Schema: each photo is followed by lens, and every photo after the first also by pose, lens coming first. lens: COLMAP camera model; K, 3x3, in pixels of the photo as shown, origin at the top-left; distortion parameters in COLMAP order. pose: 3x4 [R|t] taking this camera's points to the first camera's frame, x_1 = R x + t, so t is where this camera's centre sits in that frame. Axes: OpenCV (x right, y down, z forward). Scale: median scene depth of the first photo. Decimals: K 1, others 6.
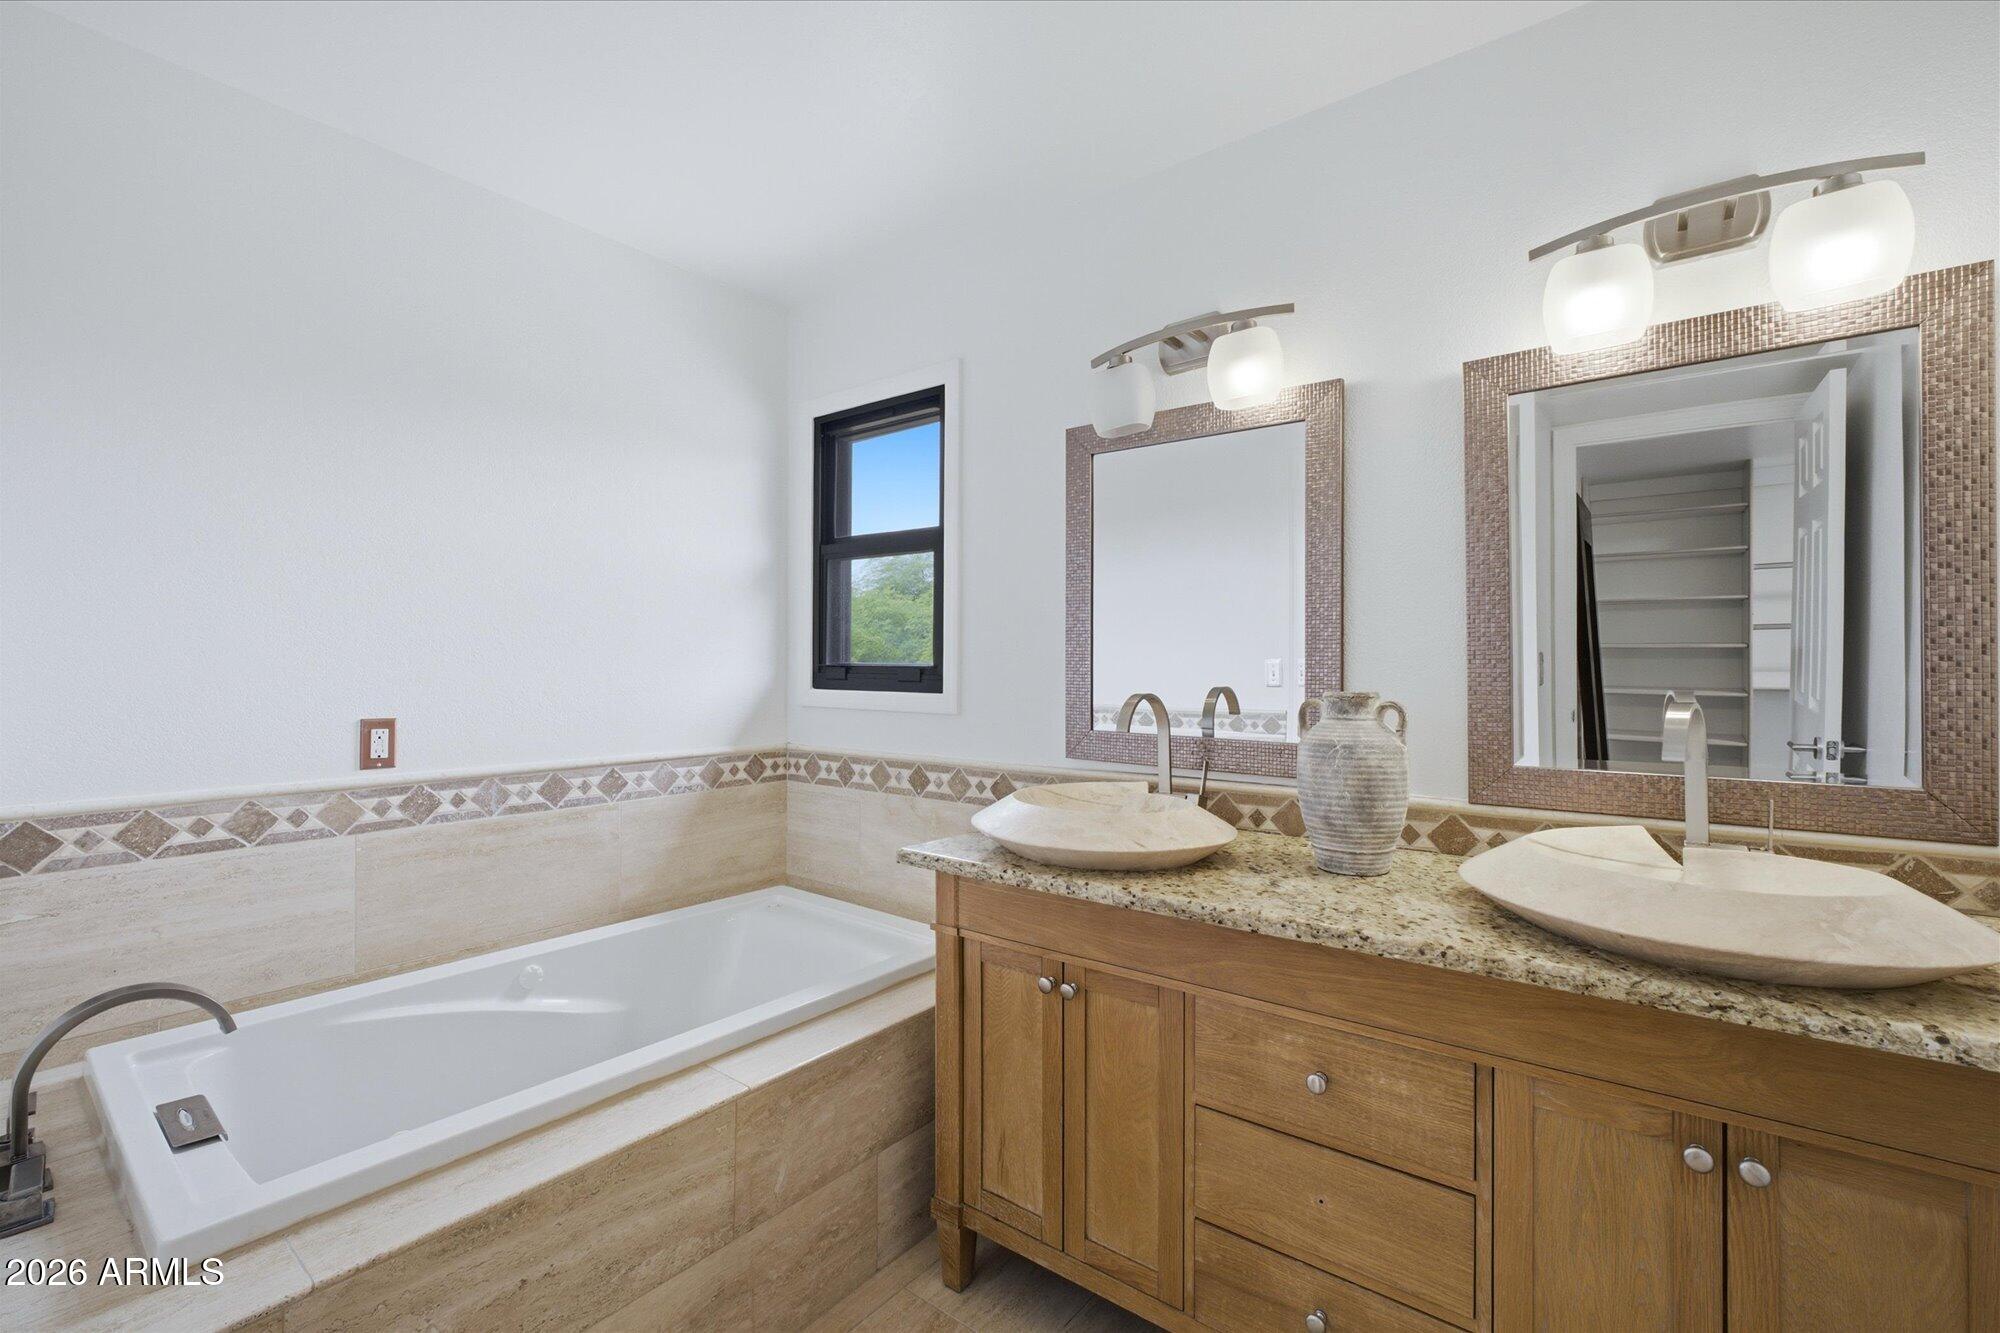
lens RADIAL K [[867.2, 0, 1002.9], [0, 867.2, 656.2], [0, 0, 1]] dist [-0.002071, -0.000107]
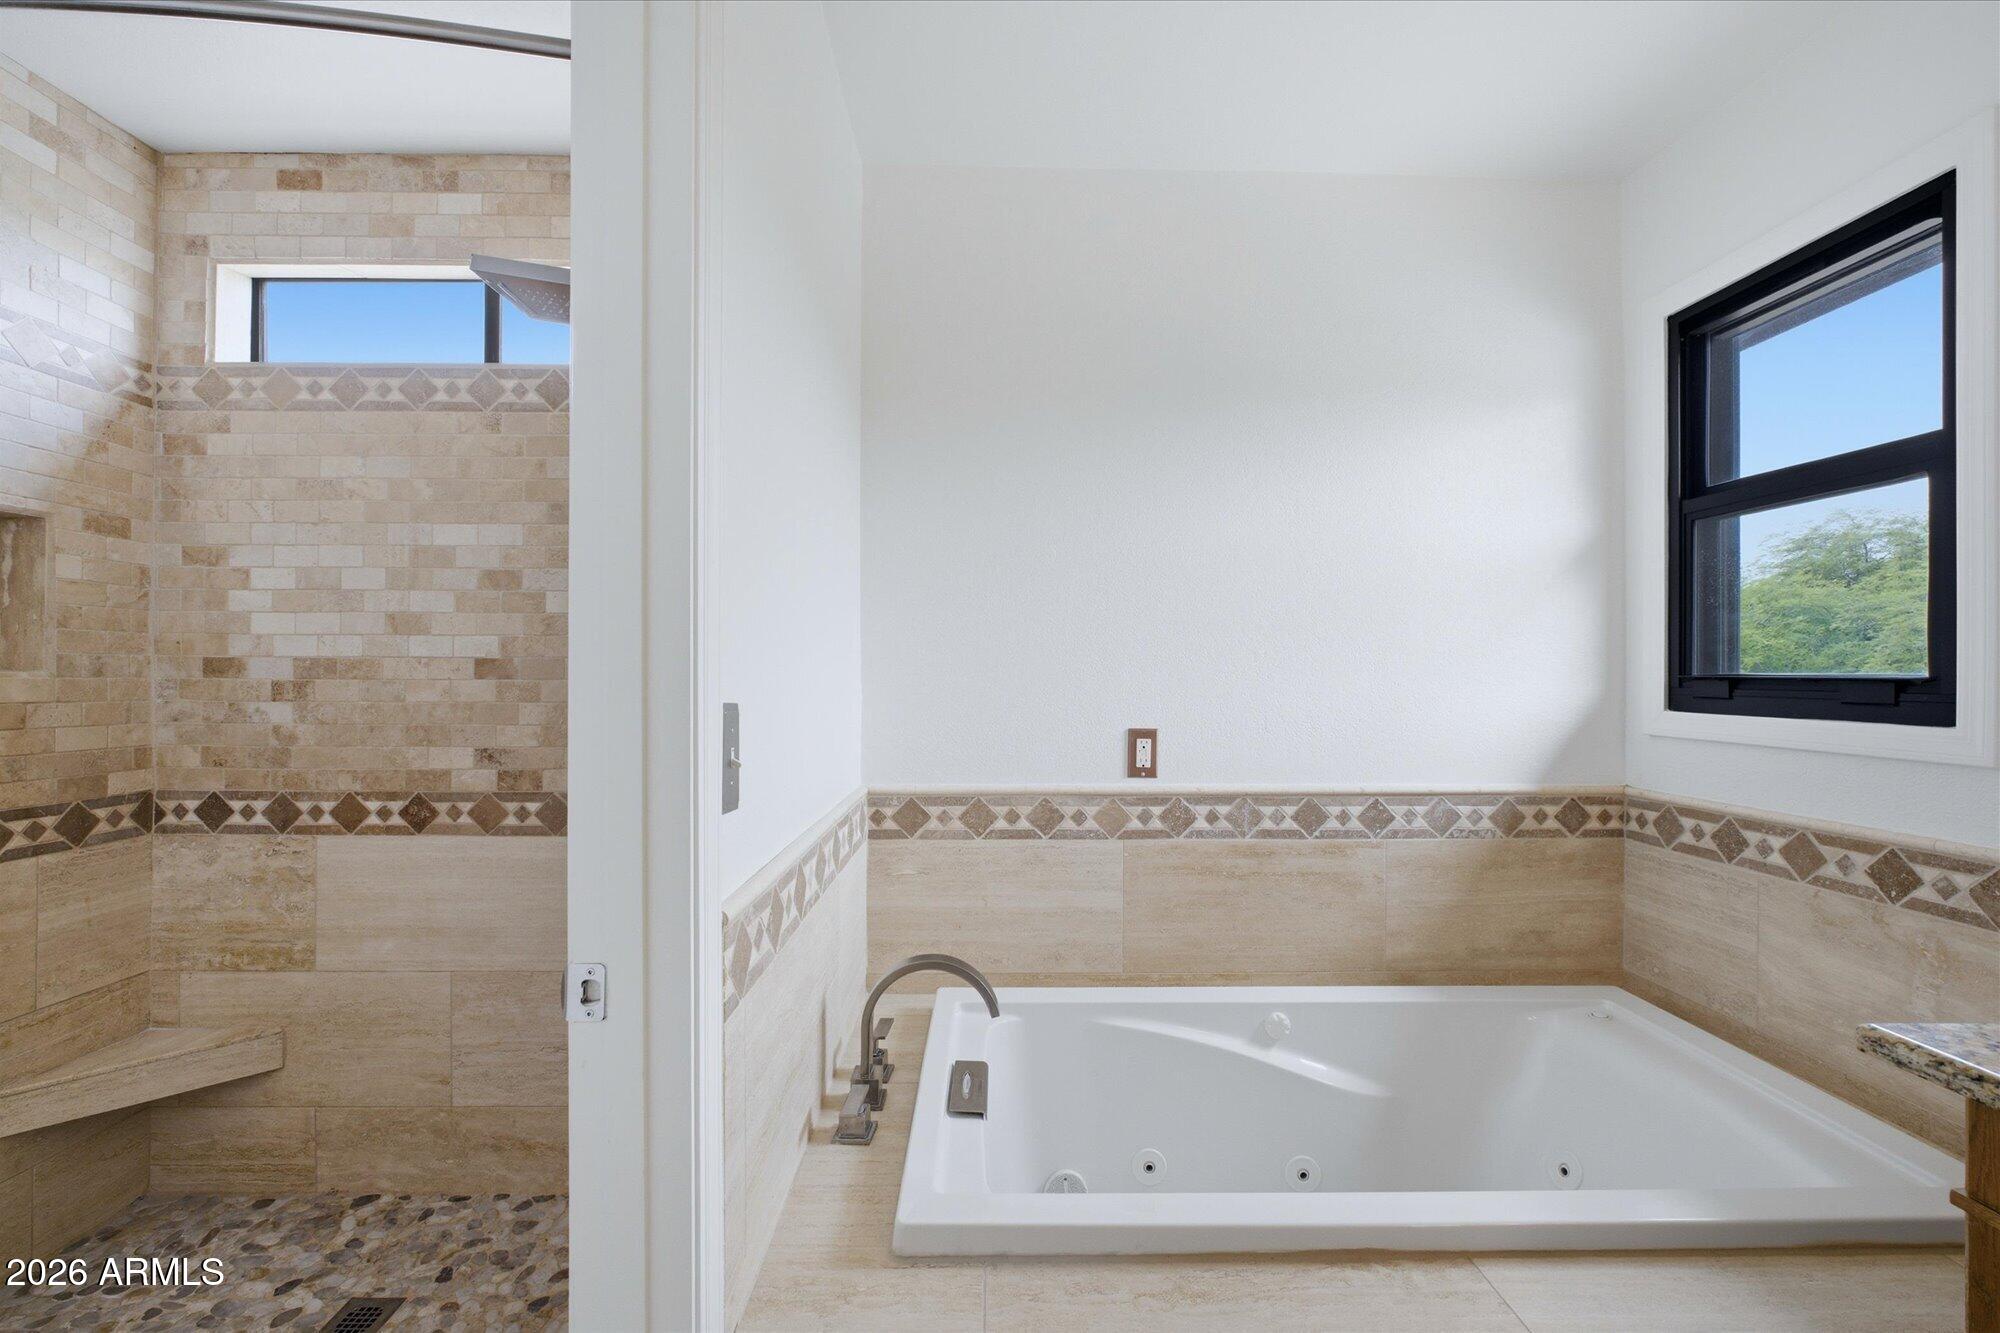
lens RADIAL K [[851.0, 0, 1002.7], [0, 851.0, 674.2], [0, 0, 1]] dist [-0.018085, 0.005589]
pose [[0.630019, -0.002294, -0.776576, -0.036807], [0.007372, 0.999968, 0.003027, 0.002831], [0.776545, -0.007632, 0.630016, 0.191825]]
